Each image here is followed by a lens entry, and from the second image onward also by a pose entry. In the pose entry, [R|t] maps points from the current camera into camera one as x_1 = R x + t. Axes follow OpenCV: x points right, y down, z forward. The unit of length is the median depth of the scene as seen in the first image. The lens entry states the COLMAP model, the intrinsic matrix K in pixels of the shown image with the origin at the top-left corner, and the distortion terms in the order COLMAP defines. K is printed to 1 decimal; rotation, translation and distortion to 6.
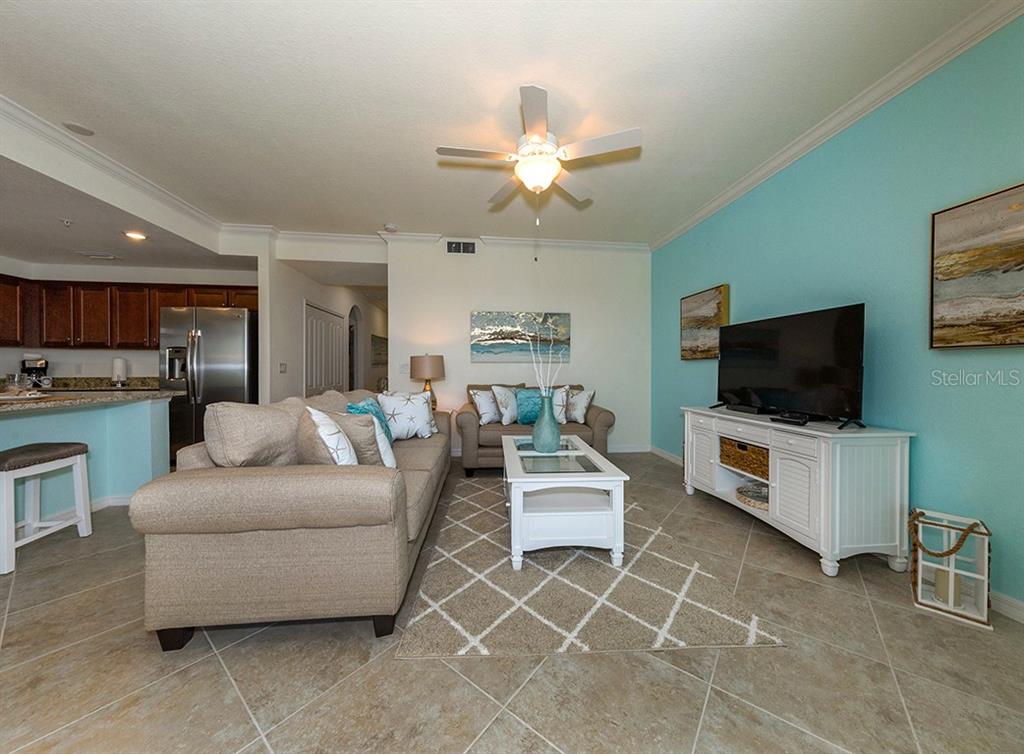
lens RADIAL K [[363.2, 0, 529.4], [0, 363.2, 371.2], [0, 0, 1]] dist [0.004003, -0.000971]
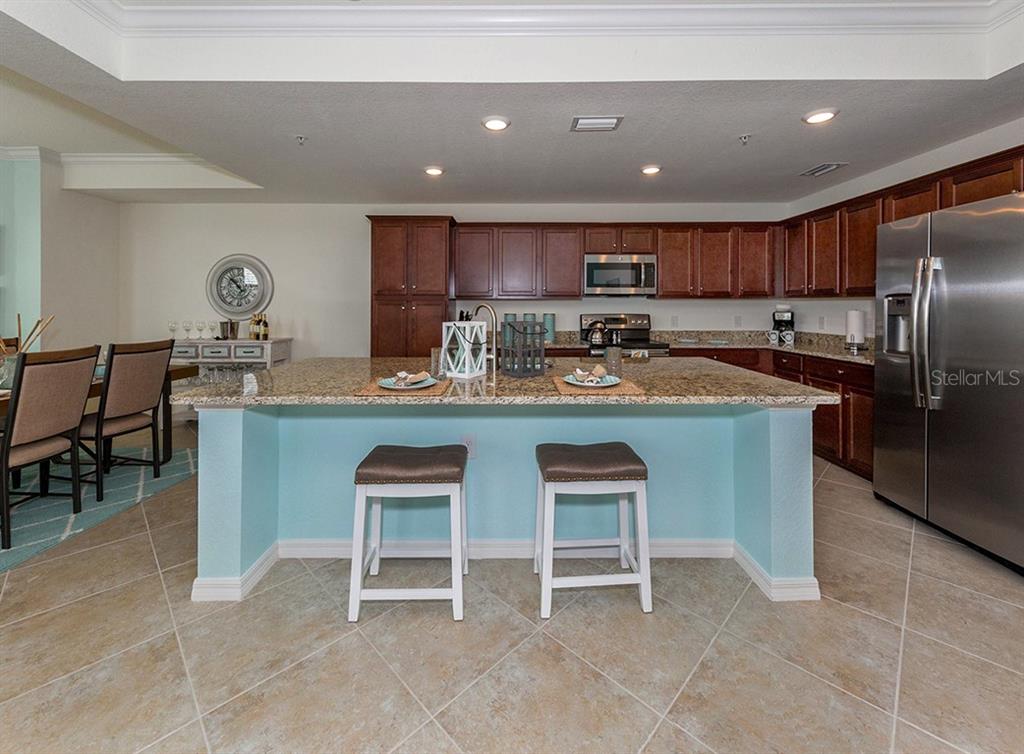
lens RADIAL K [[421.0, 0, 504.2], [0, 421.0, 309.8], [0, 0, 1]] dist [0.005885, 0.000355]
pose [[-0.141823, 0.010927, -0.989832, -0.253952], [-0.001407, 0.999936, 0.011240, -0.046713], [0.989891, 0.002986, -0.141799, 0.486191]]
